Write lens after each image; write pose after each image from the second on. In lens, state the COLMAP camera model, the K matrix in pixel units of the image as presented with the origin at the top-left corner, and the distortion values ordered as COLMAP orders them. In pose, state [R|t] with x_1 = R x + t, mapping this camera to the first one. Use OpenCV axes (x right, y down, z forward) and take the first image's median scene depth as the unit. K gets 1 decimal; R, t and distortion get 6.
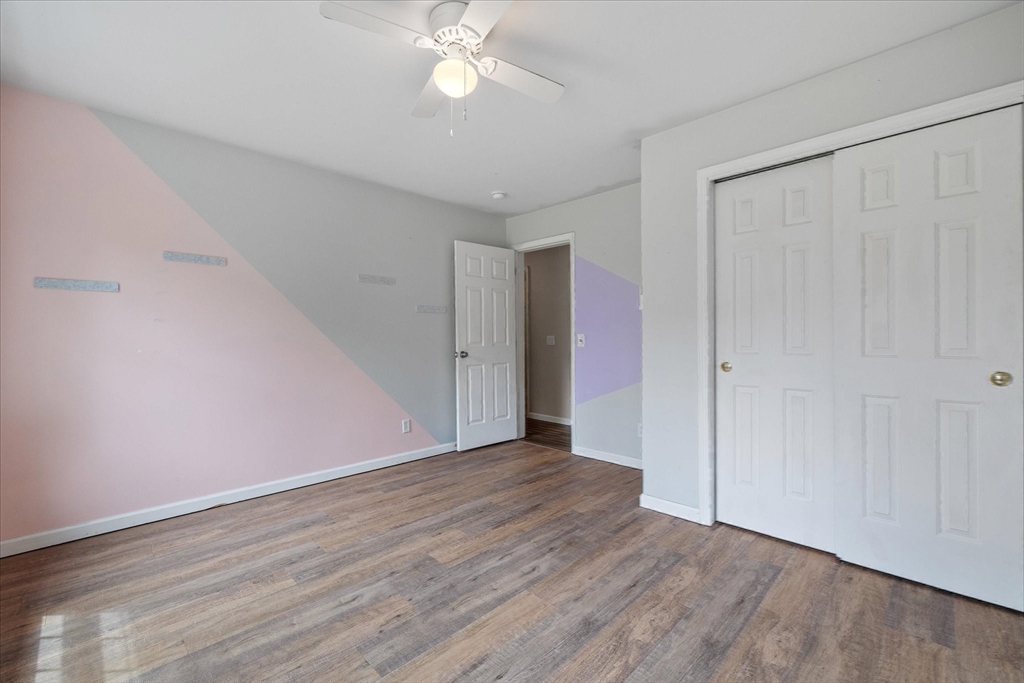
lens RADIAL K [[433.3, 0, 513.7], [0, 433.3, 337.8], [0, 0, 1]] dist [0.009306, -0.000348]
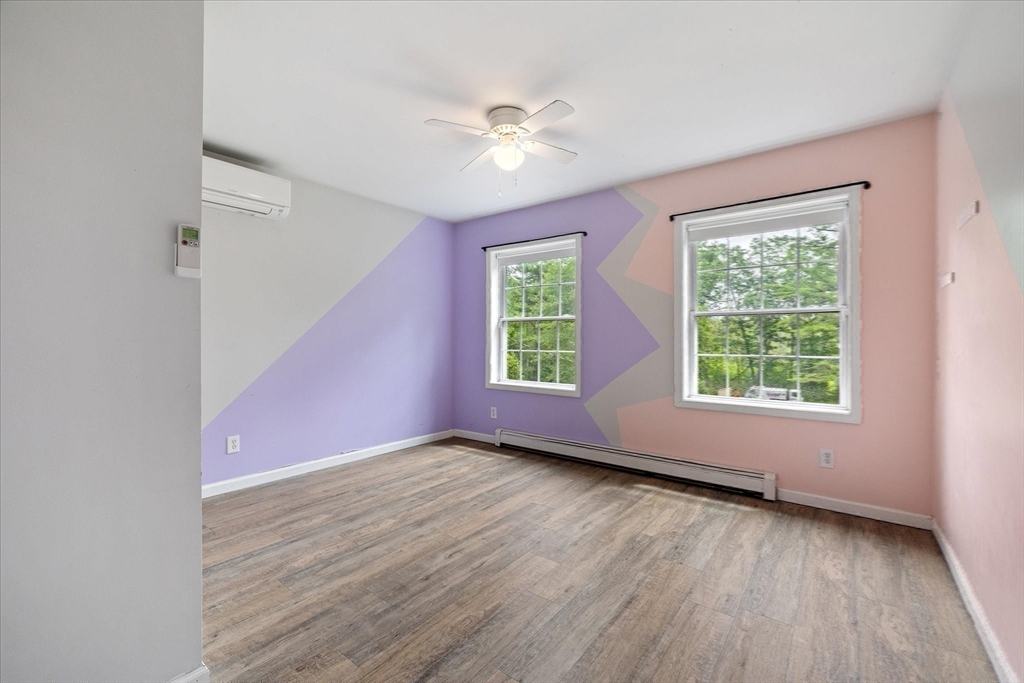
lens RADIAL K [[433.3, 0, 515.0], [0, 433.3, 343.3], [0, 0, 1]] dist [0.009306, -0.000348]
pose [[-0.992667, 0.003191, -0.120840, 0.015656], [0.002338, 0.999971, 0.007199, 0.003262], [0.120859, 0.006863, -0.992646, 2.062494]]
